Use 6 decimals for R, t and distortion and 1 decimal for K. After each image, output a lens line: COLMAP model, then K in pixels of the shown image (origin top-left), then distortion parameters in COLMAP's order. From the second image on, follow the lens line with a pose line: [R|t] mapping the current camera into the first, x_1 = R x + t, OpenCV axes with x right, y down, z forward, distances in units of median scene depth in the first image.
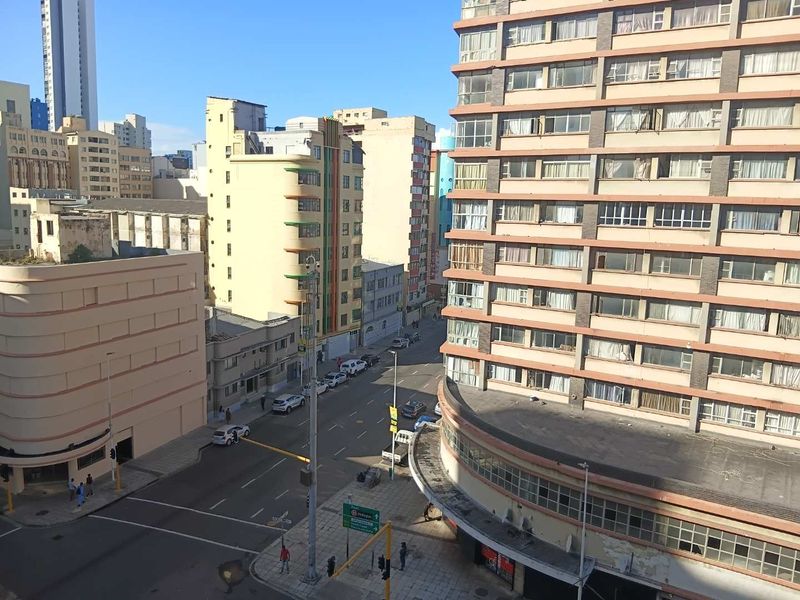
lens RADIAL K [[610.2, 0, 397.1], [0, 610.2, 299.8], [0, 0, 1]] dist [0.033057, -0.085342]
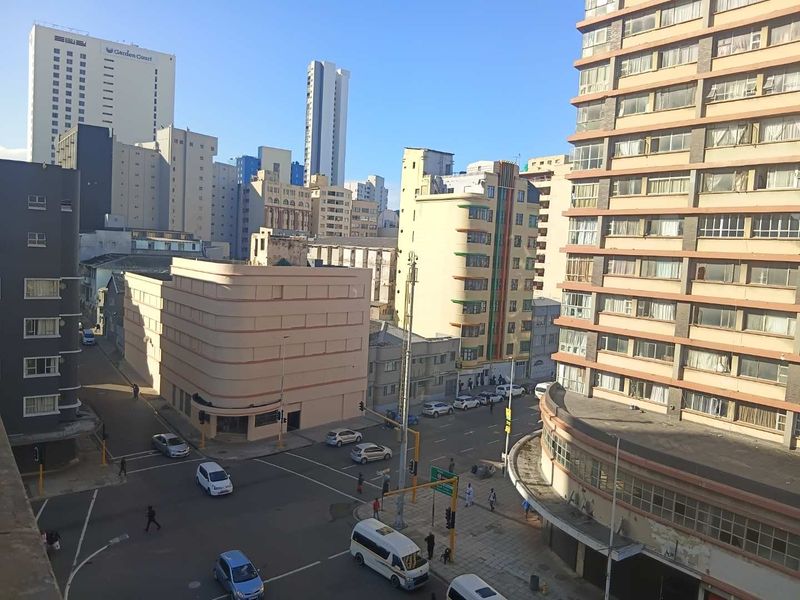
lens RADIAL K [[610.2, 0, 394.2], [0, 610.2, 300.5], [0, 0, 1]] dist [0.033057, -0.085342]
pose [[0.929429, 0.051061, -0.365450, 0.215119], [-0.085329, 0.993277, -0.078231, 0.098204], [0.358998, 0.103894, 0.927538, -0.114015]]
